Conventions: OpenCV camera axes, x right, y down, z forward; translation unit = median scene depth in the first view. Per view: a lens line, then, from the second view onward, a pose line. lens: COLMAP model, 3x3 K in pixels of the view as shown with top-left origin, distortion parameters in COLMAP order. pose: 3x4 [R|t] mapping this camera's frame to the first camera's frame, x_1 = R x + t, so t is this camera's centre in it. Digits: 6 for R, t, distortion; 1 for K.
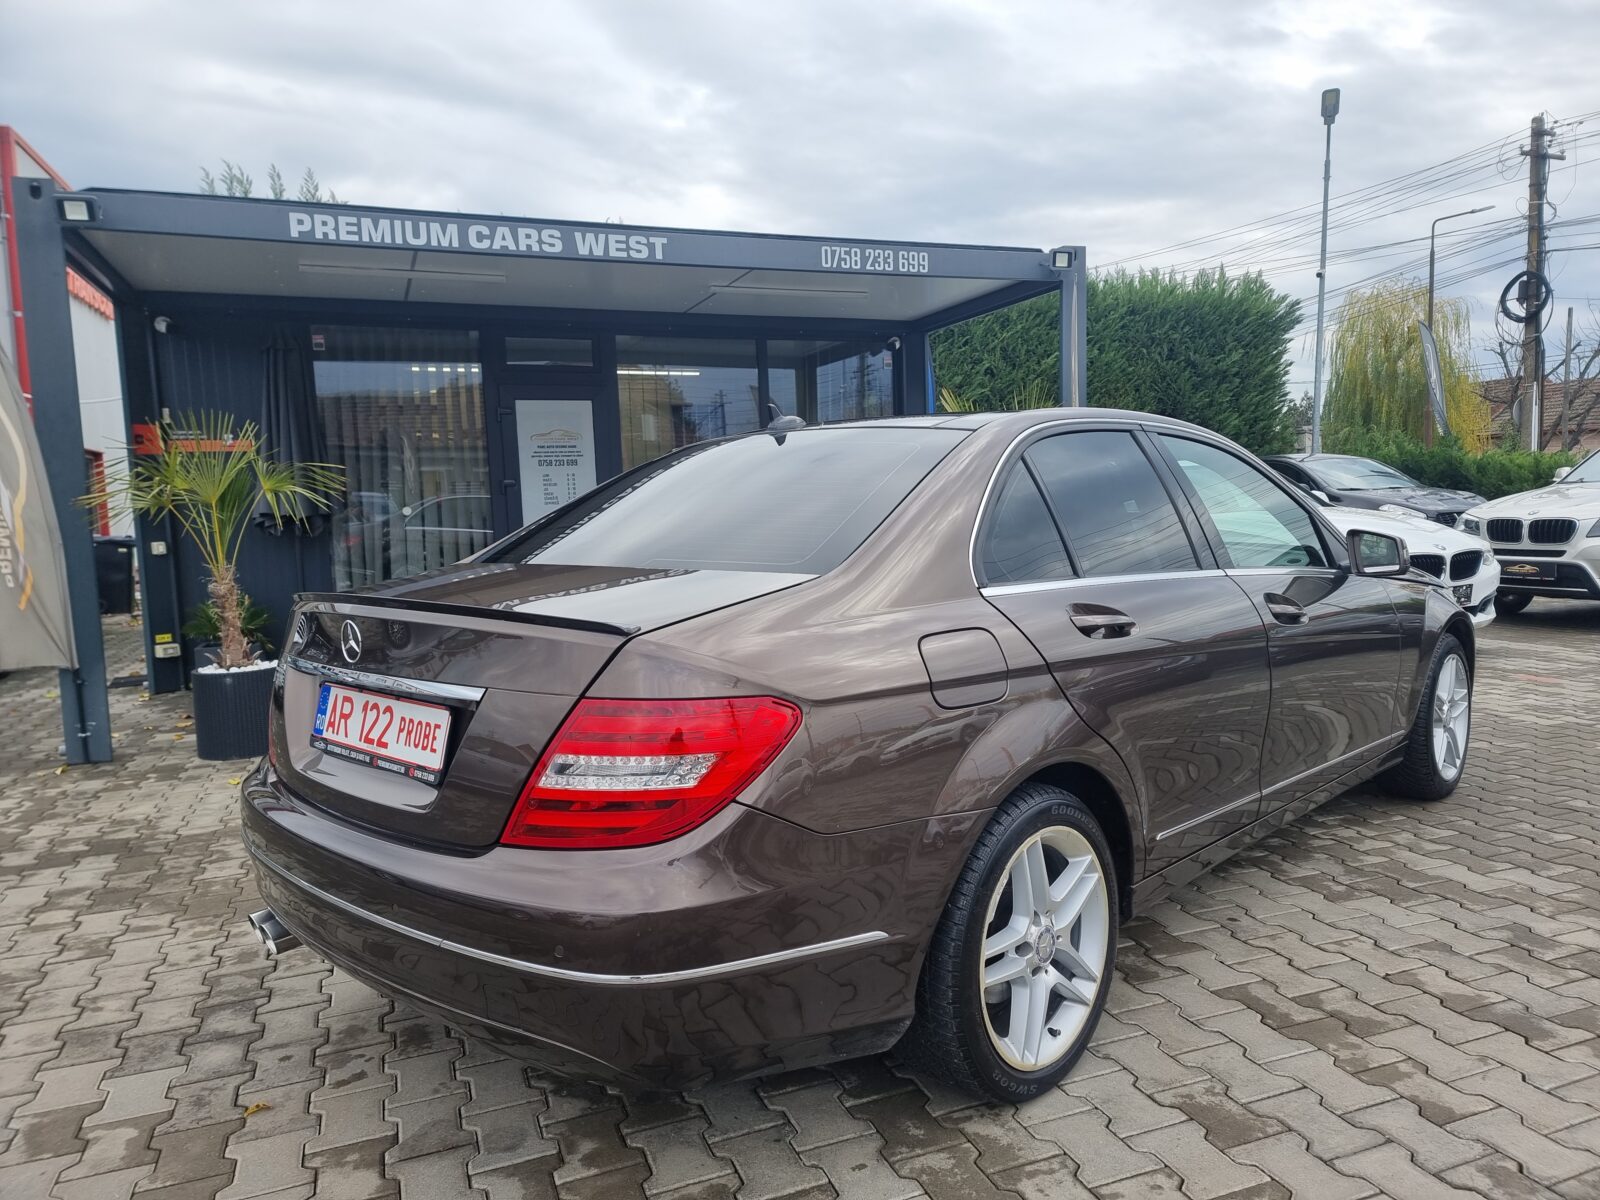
lens RADIAL K [[1113.5, 0, 823.8], [0, 1113.5, 594.9], [0, 0, 1]] dist [0.071901, -0.054707]
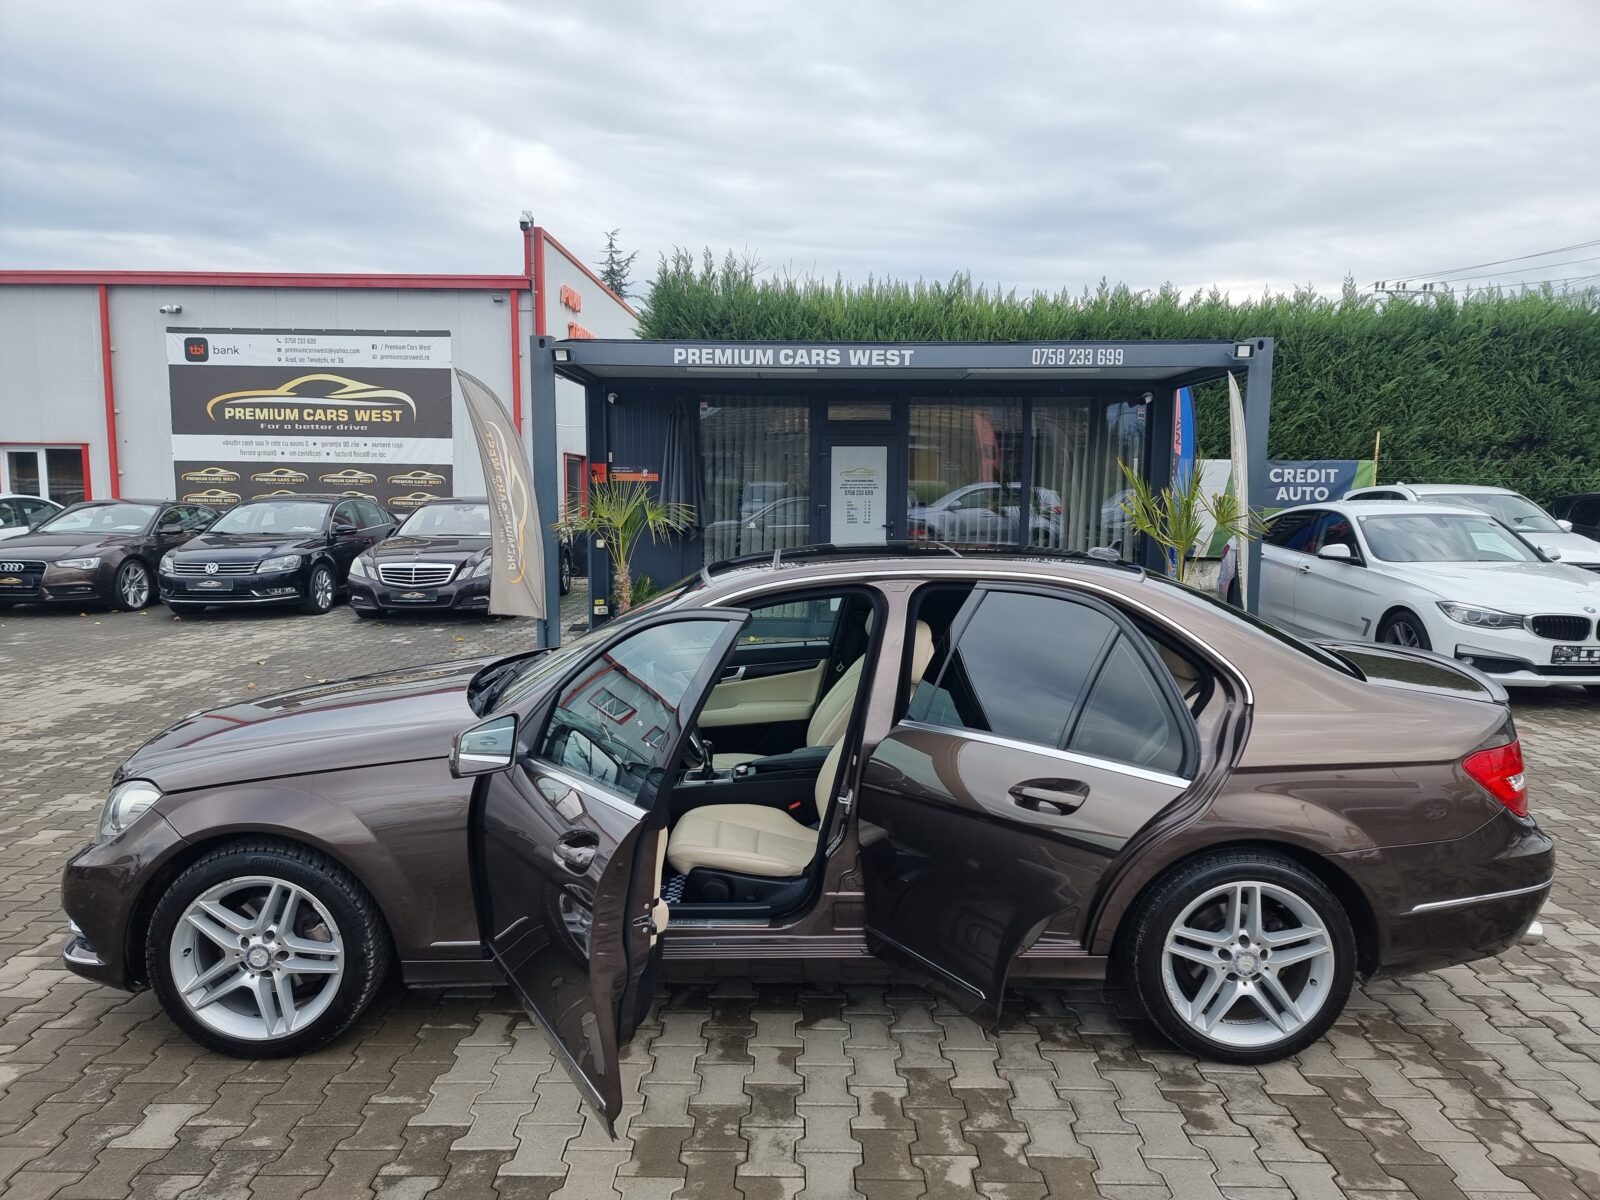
lens RADIAL K [[1113.5, 0, 820.9], [0, 1113.5, 592.2], [0, 0, 1]] dist [0.071901, -0.054707]
pose [[0.931683, 0.074878, -0.355471, 0.211422], [-0.069729, 0.997192, 0.027295, -0.033094], [0.356517, -0.000643, 0.934289, -0.277548]]
